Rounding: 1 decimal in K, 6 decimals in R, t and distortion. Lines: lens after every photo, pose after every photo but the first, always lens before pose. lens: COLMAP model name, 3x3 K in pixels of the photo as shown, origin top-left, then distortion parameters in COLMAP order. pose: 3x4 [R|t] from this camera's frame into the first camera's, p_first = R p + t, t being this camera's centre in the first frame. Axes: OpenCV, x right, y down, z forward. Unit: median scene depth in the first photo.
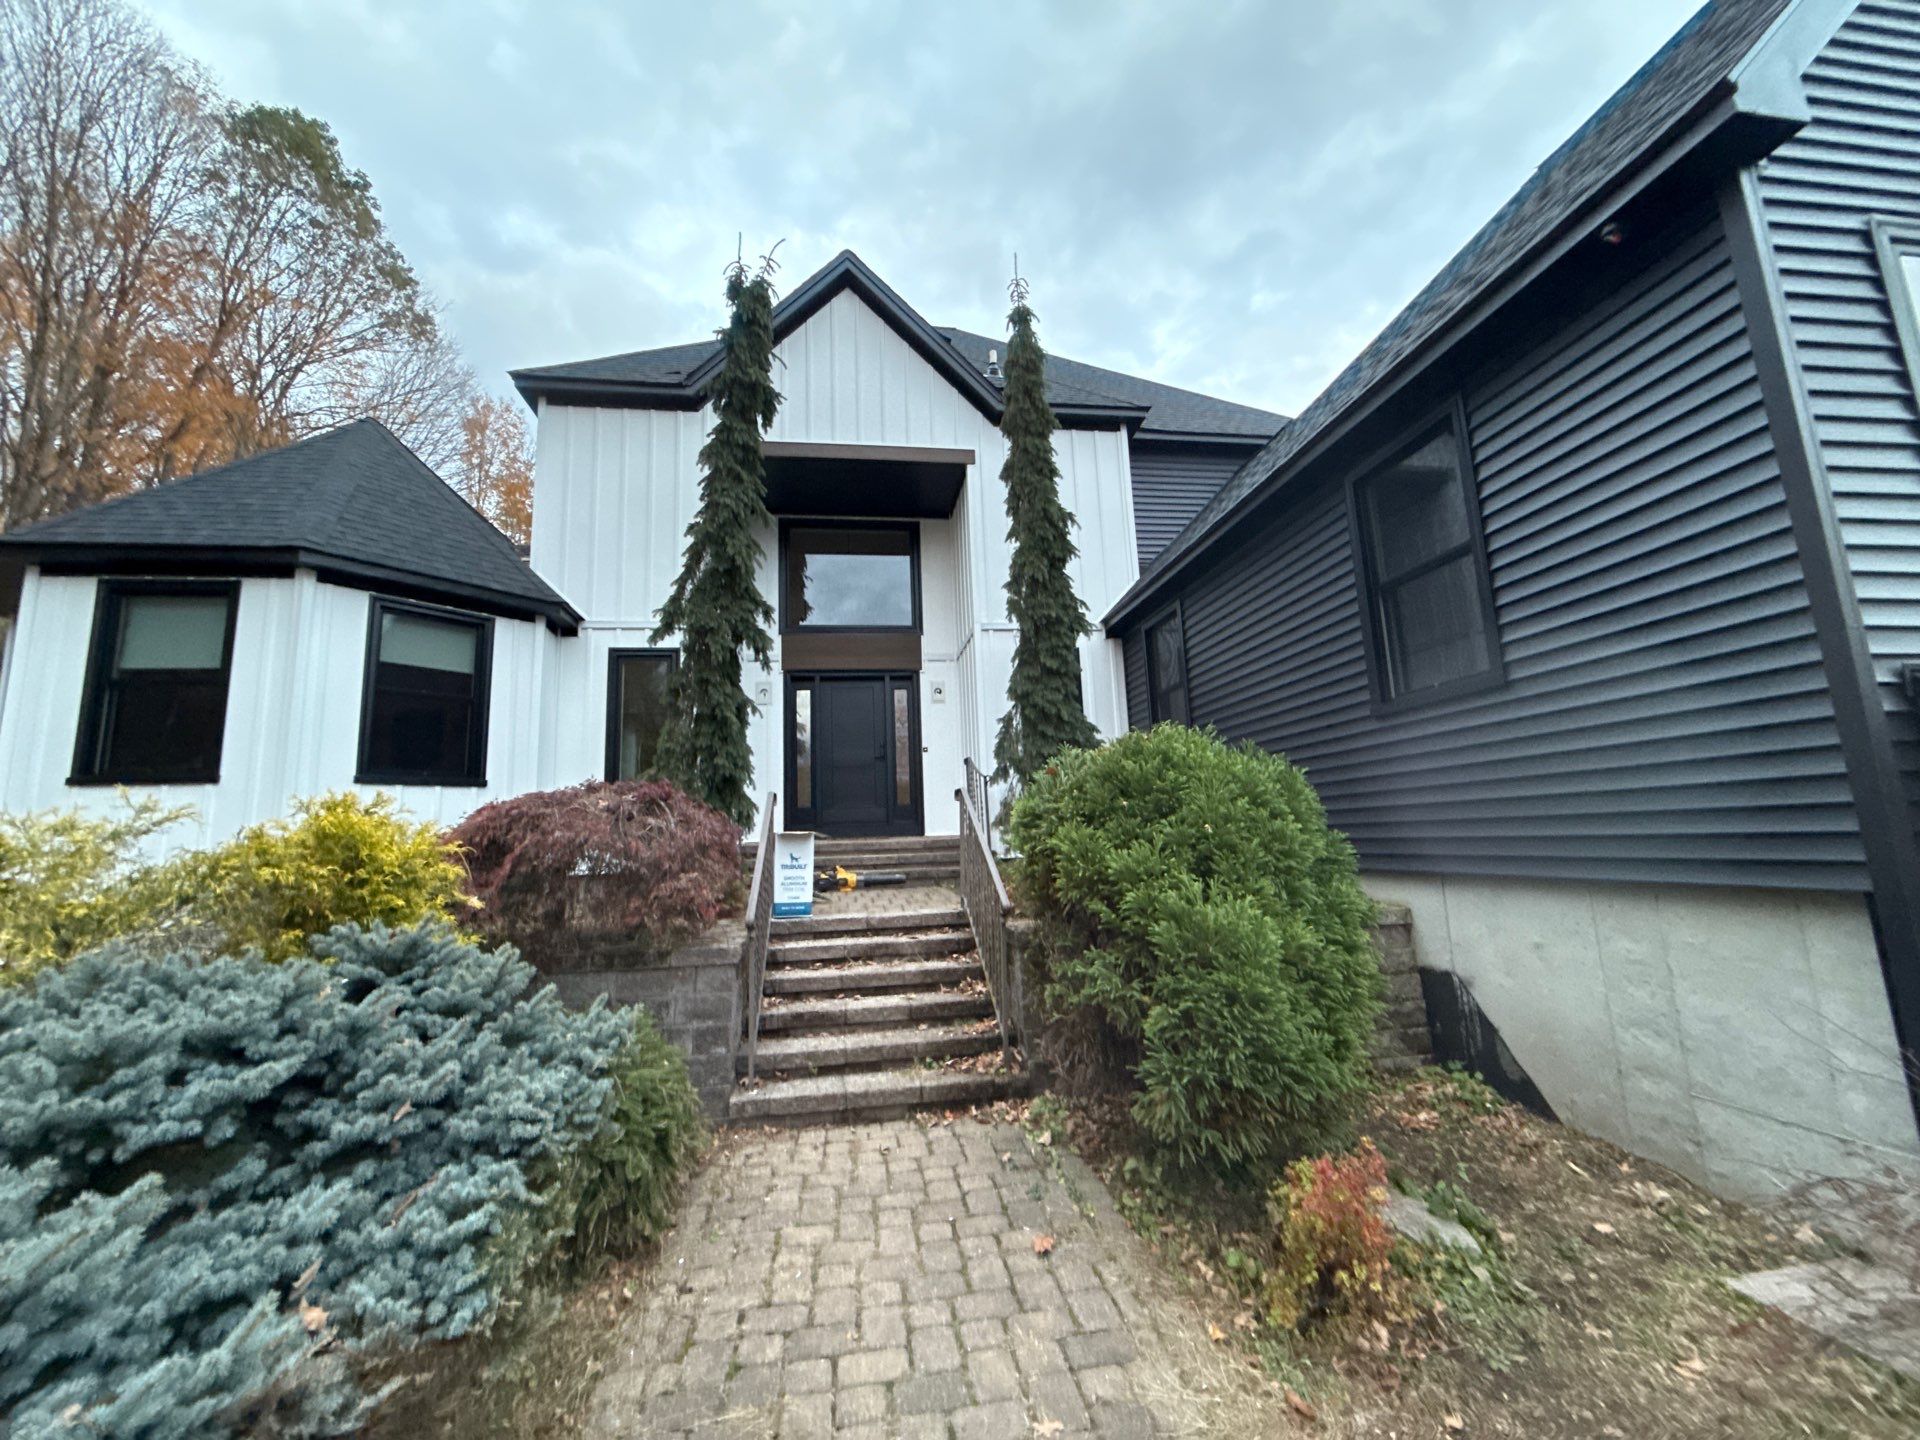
lens RADIAL K [[766.2, 0, 957.8], [0, 766.2, 721.2], [0, 0, 1]] dist [0.001838, 0.000058]
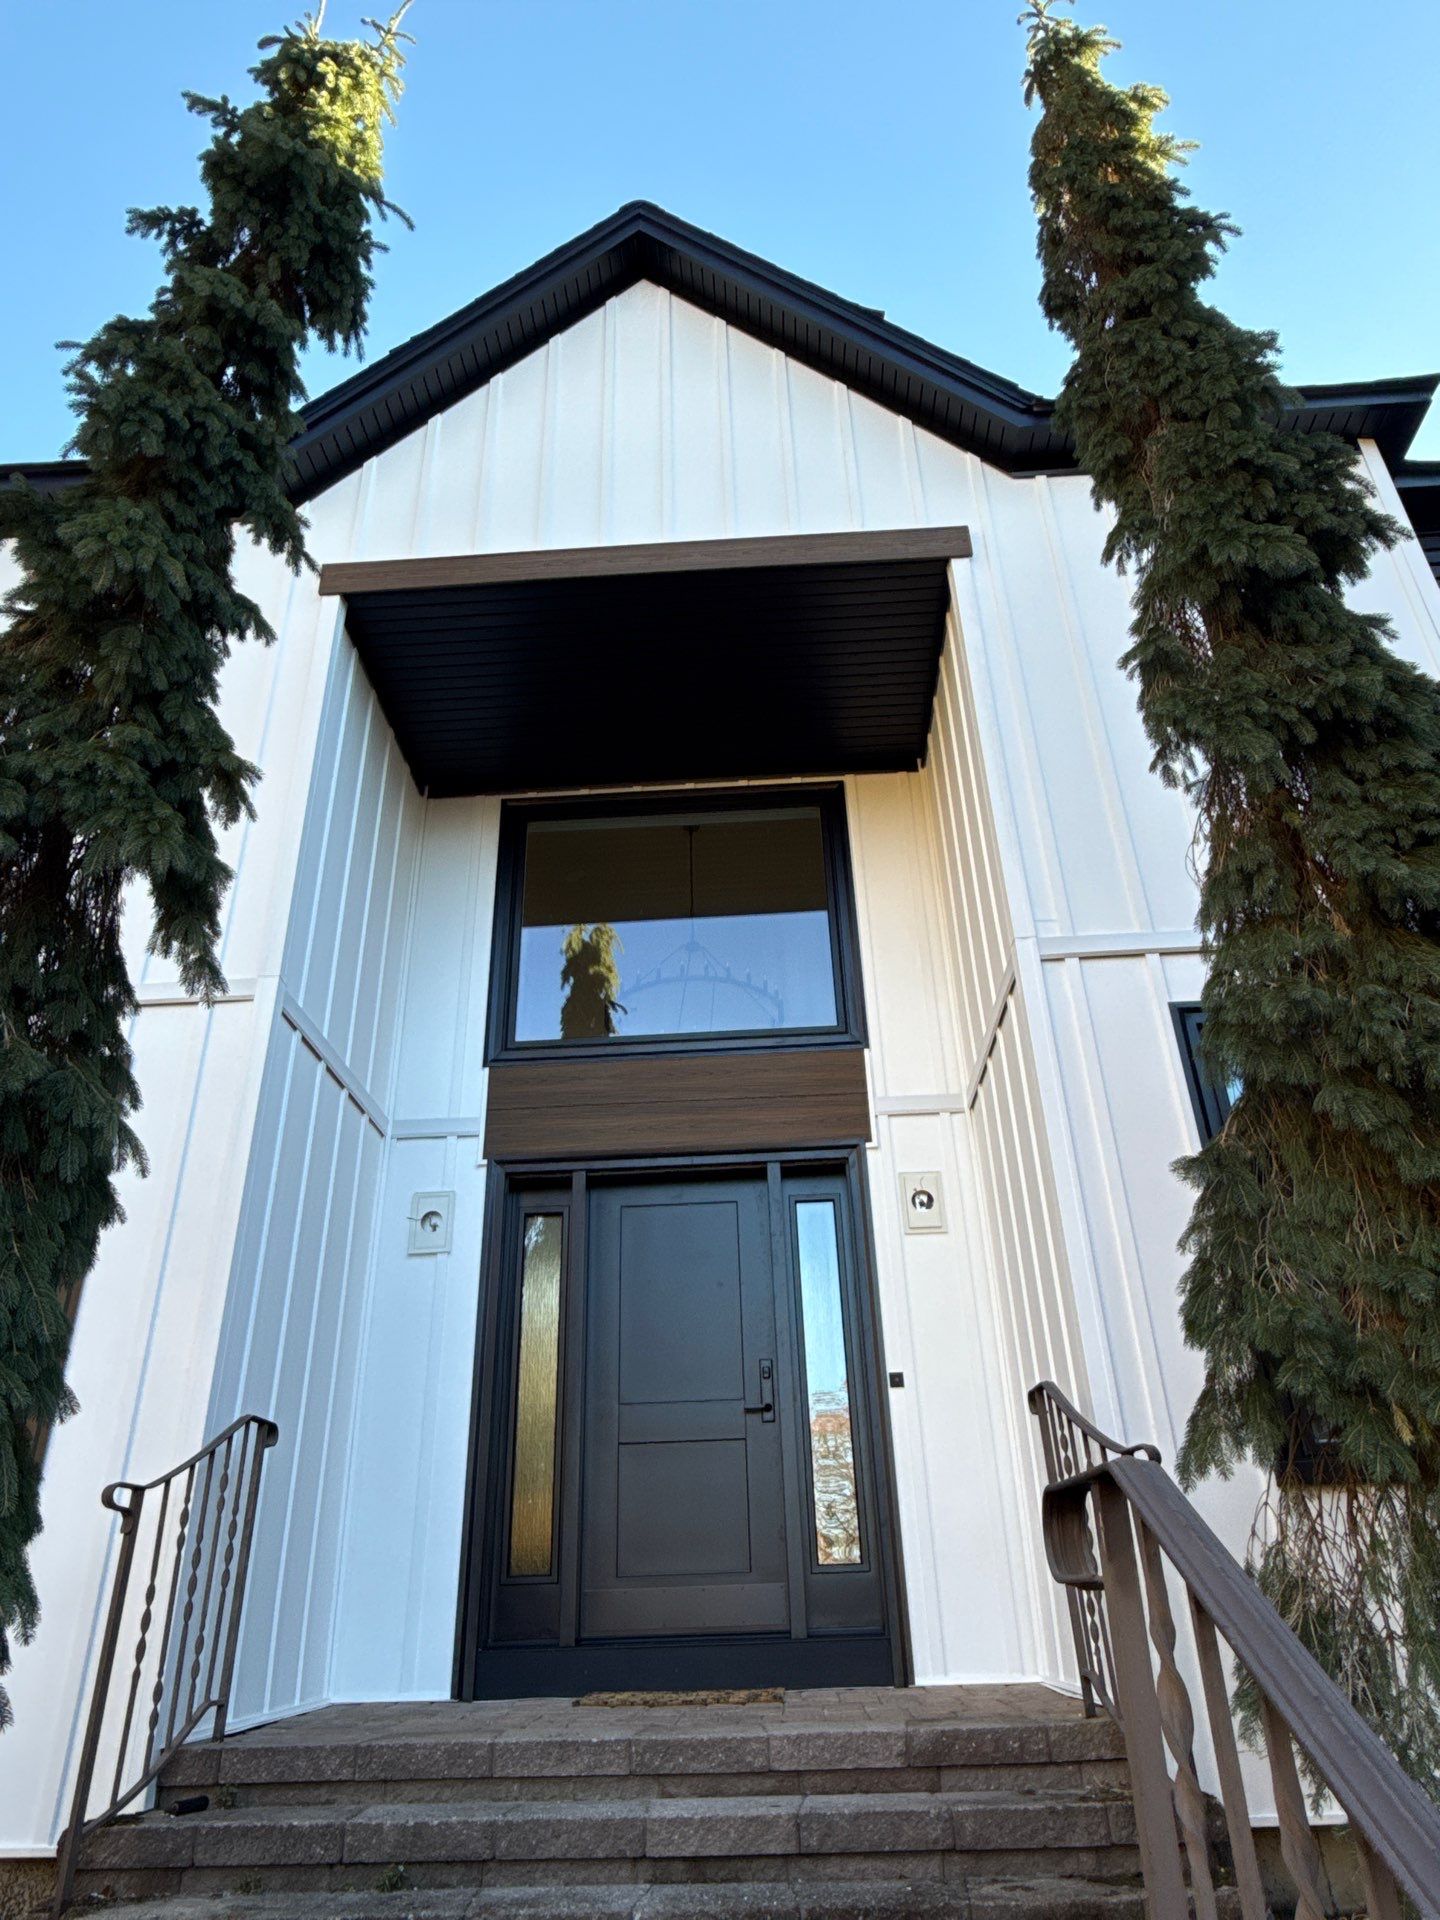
lens RADIAL K [[1234.8, 0, 727.2], [0, 1234.8, 965.7], [0, 0, 1]] dist [0.008187, 0.001548]
pose [[0.980210, -0.088450, -0.177102, -0.004607], [0.024926, 0.942657, -0.332830, 0.043762], [0.196386, 0.321829, 0.926207, 0.446826]]
